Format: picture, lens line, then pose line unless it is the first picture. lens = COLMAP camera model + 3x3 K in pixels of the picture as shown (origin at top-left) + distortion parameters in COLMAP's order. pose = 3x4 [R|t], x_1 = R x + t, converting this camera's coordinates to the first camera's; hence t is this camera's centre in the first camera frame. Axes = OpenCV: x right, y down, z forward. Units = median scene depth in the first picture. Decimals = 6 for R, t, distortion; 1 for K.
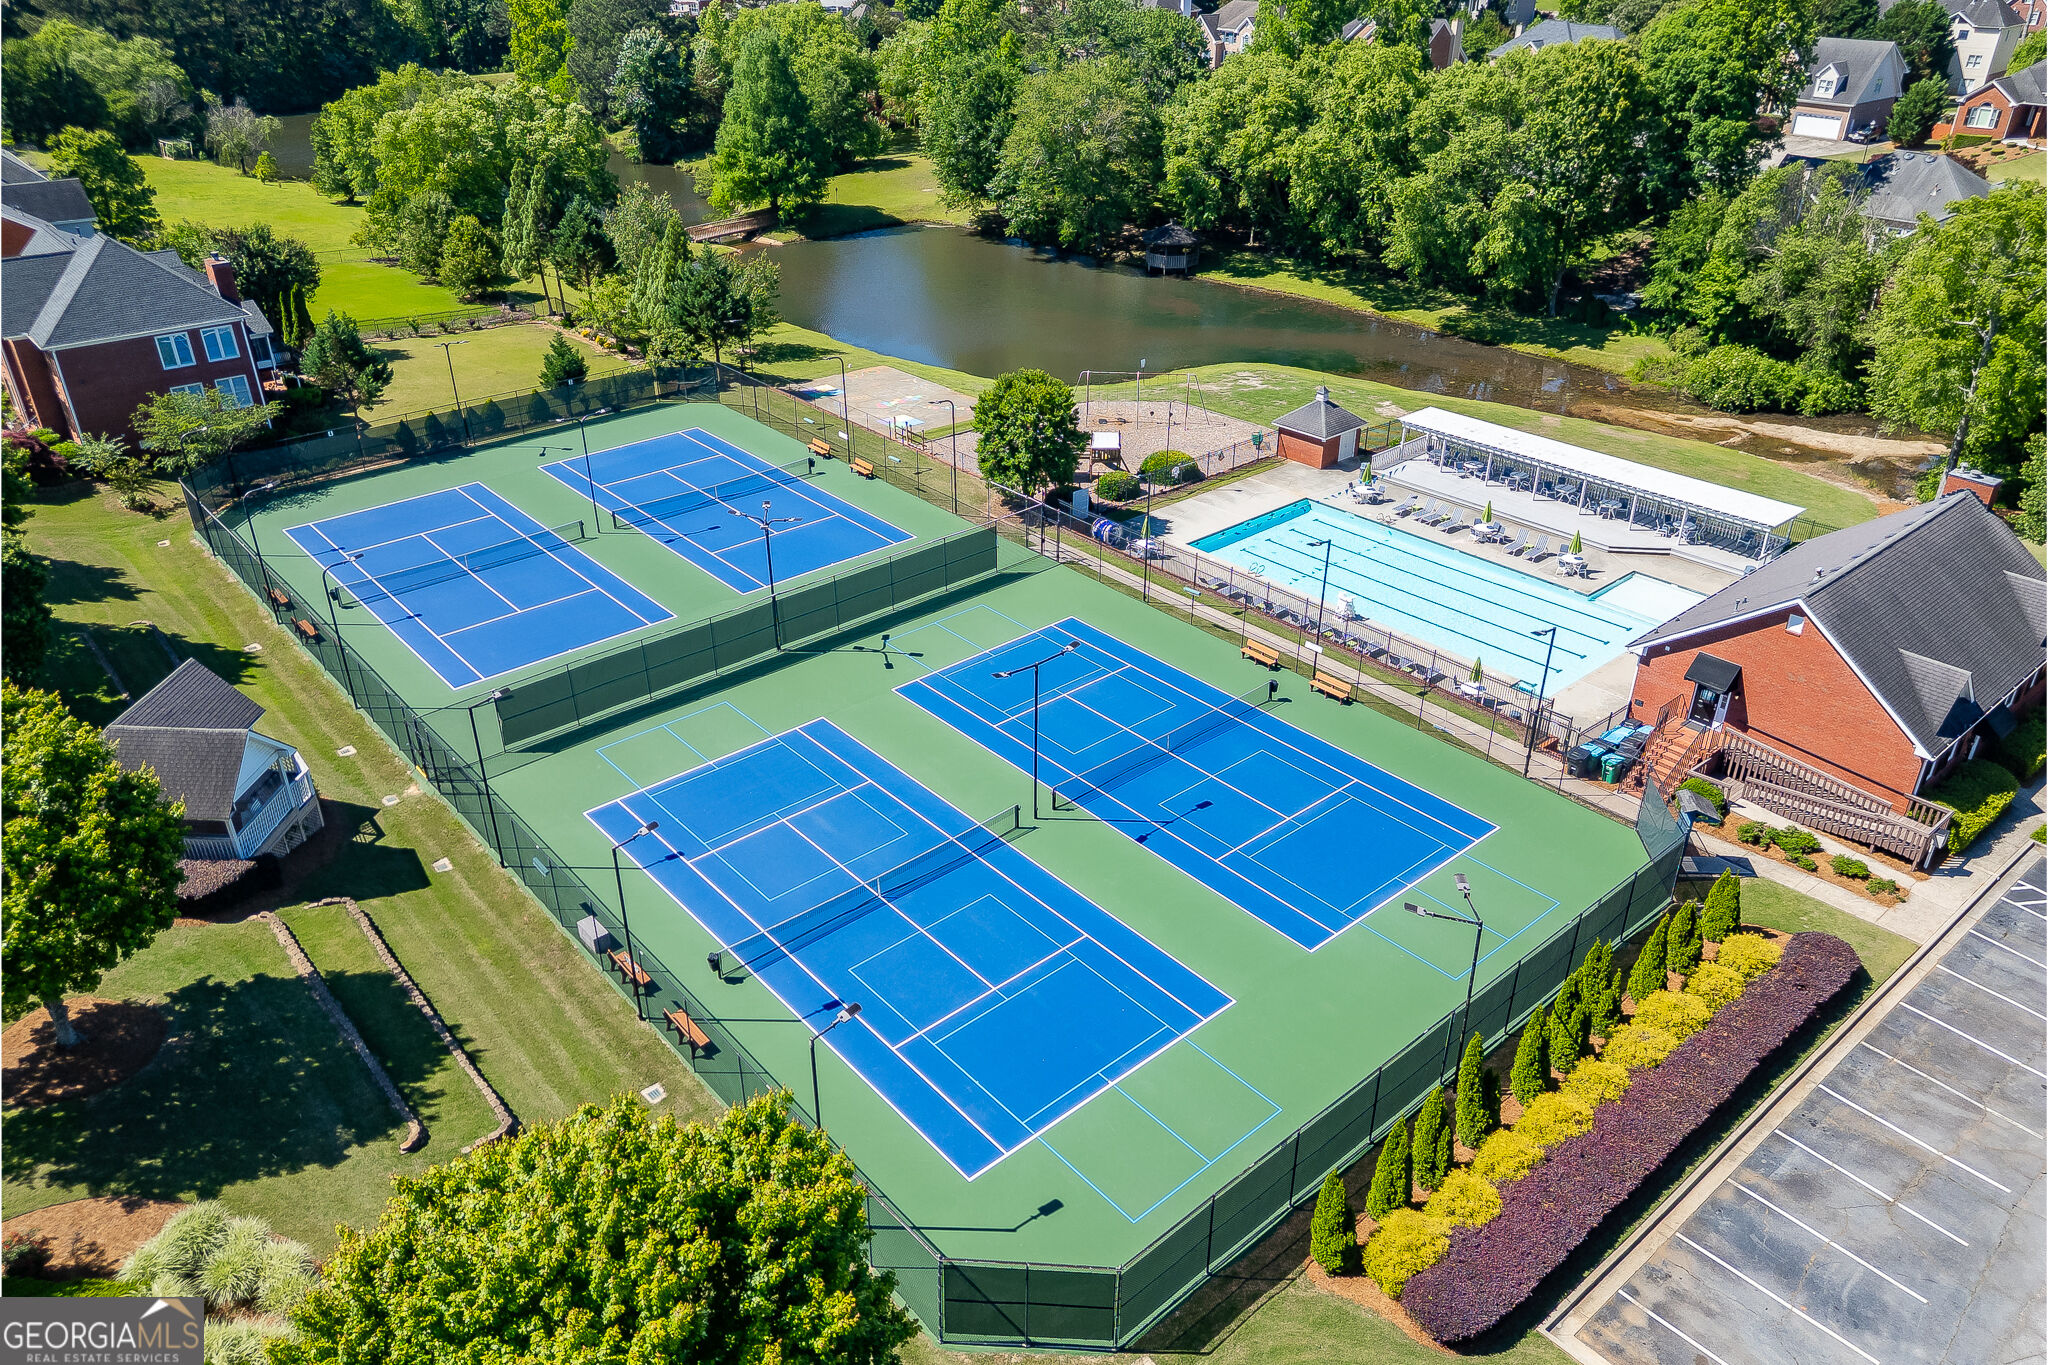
lens RADIAL K [[1430.8, 0, 1017.3], [0, 1430.8, 691.4], [0, 0, 1]] dist [0.078281, -0.078050]
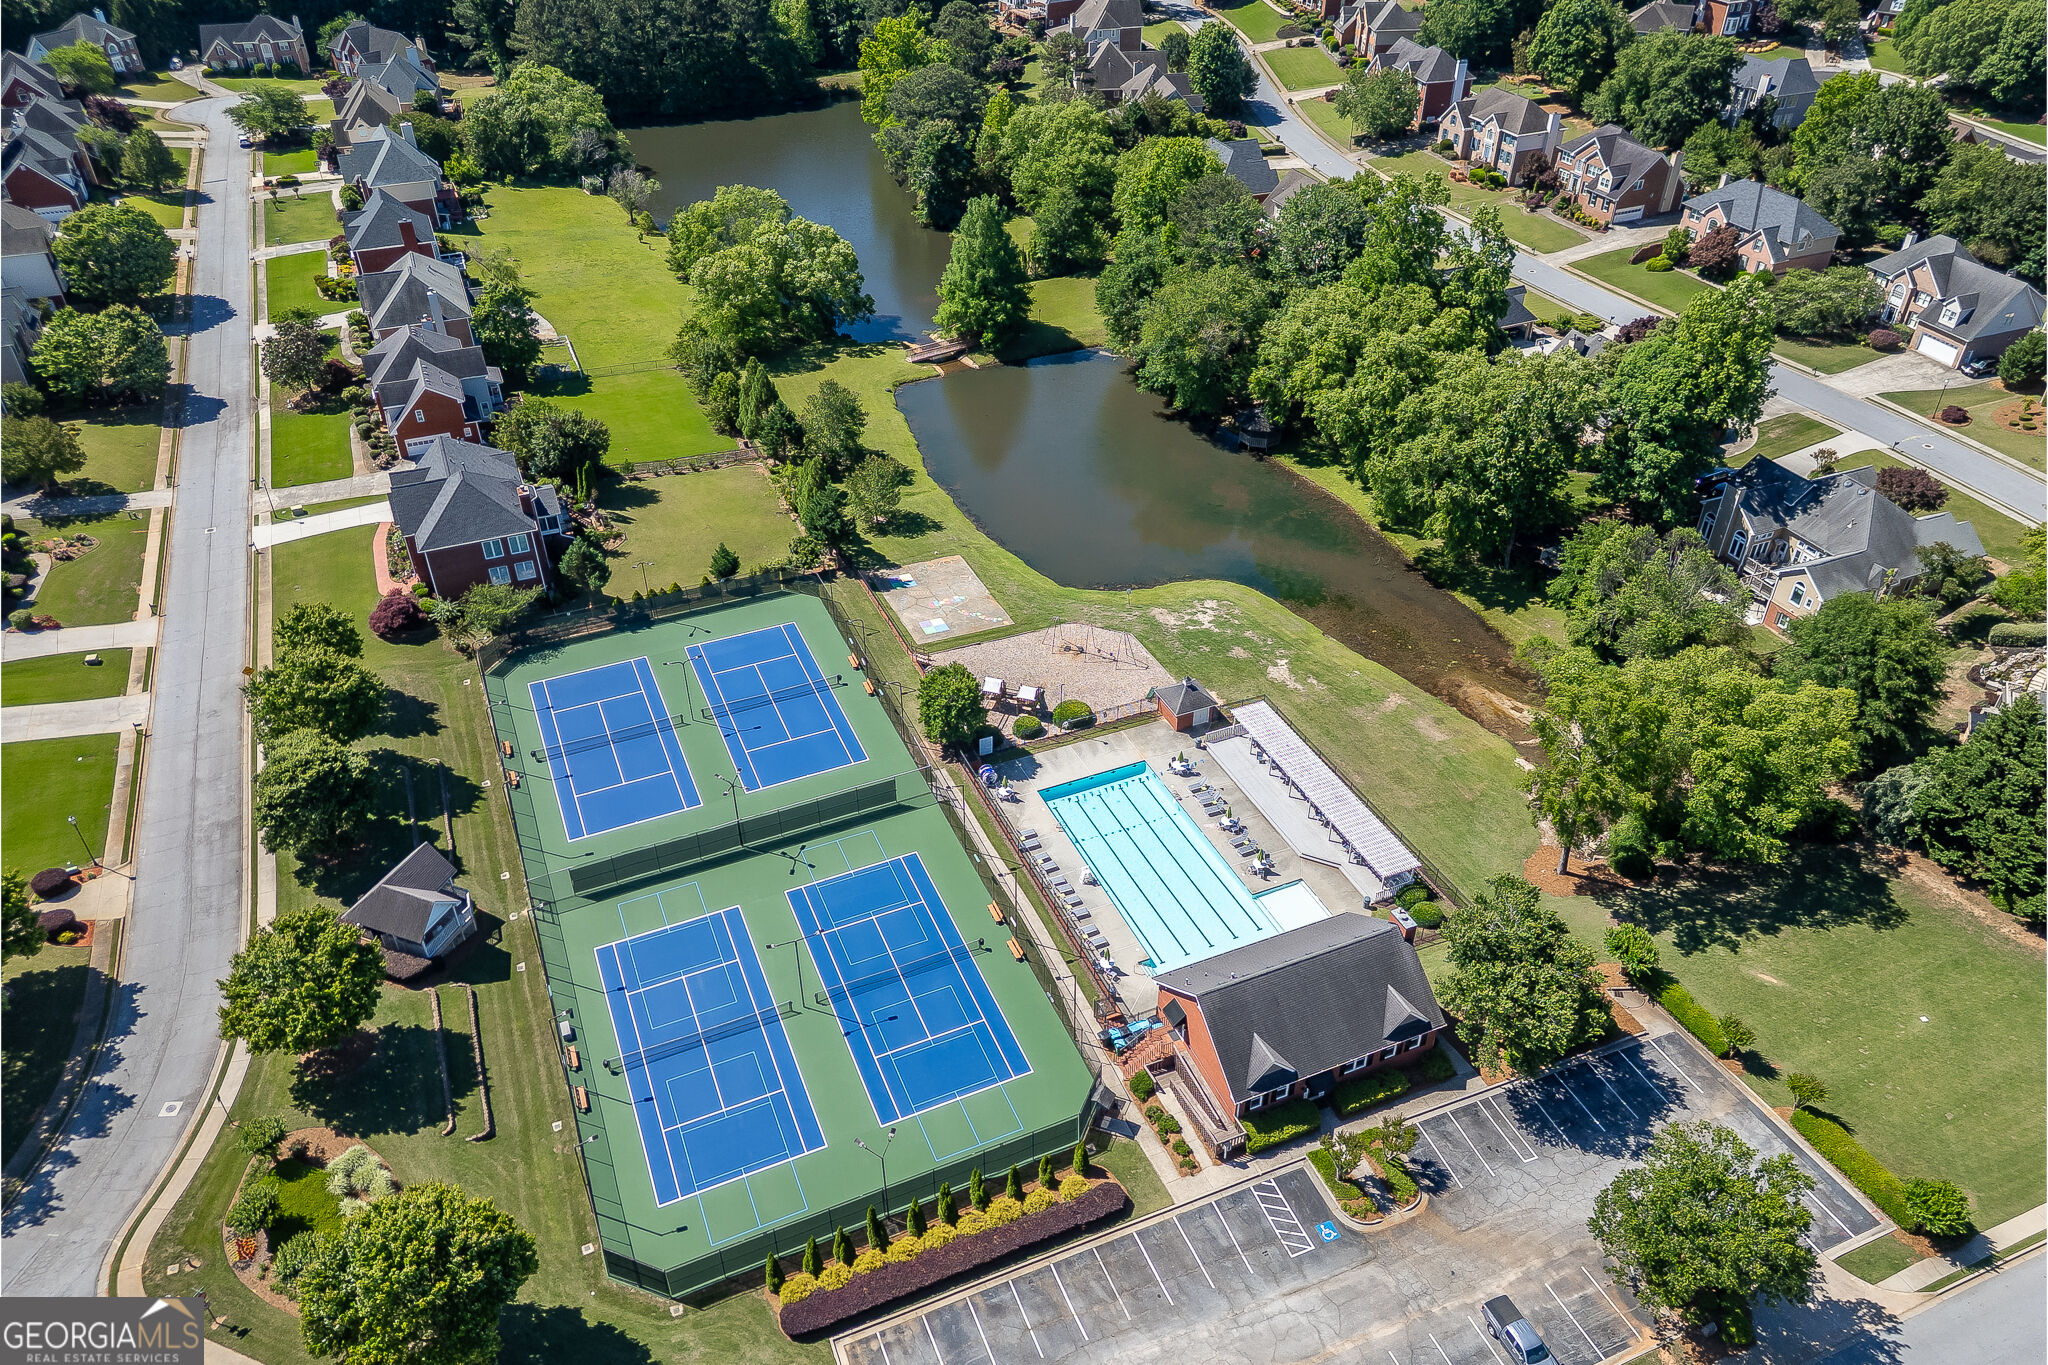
lens RADIAL K [[1430.8, 0, 1017.3], [0, 1430.8, 691.4], [0, 0, 1]] dist [0.078281, -0.078050]
pose [[0.952915, 0.178880, -0.244856, 0.567795], [-0.145523, 0.978181, 0.148276, -0.540661], [0.266037, -0.105662, 0.958154, -0.585578]]
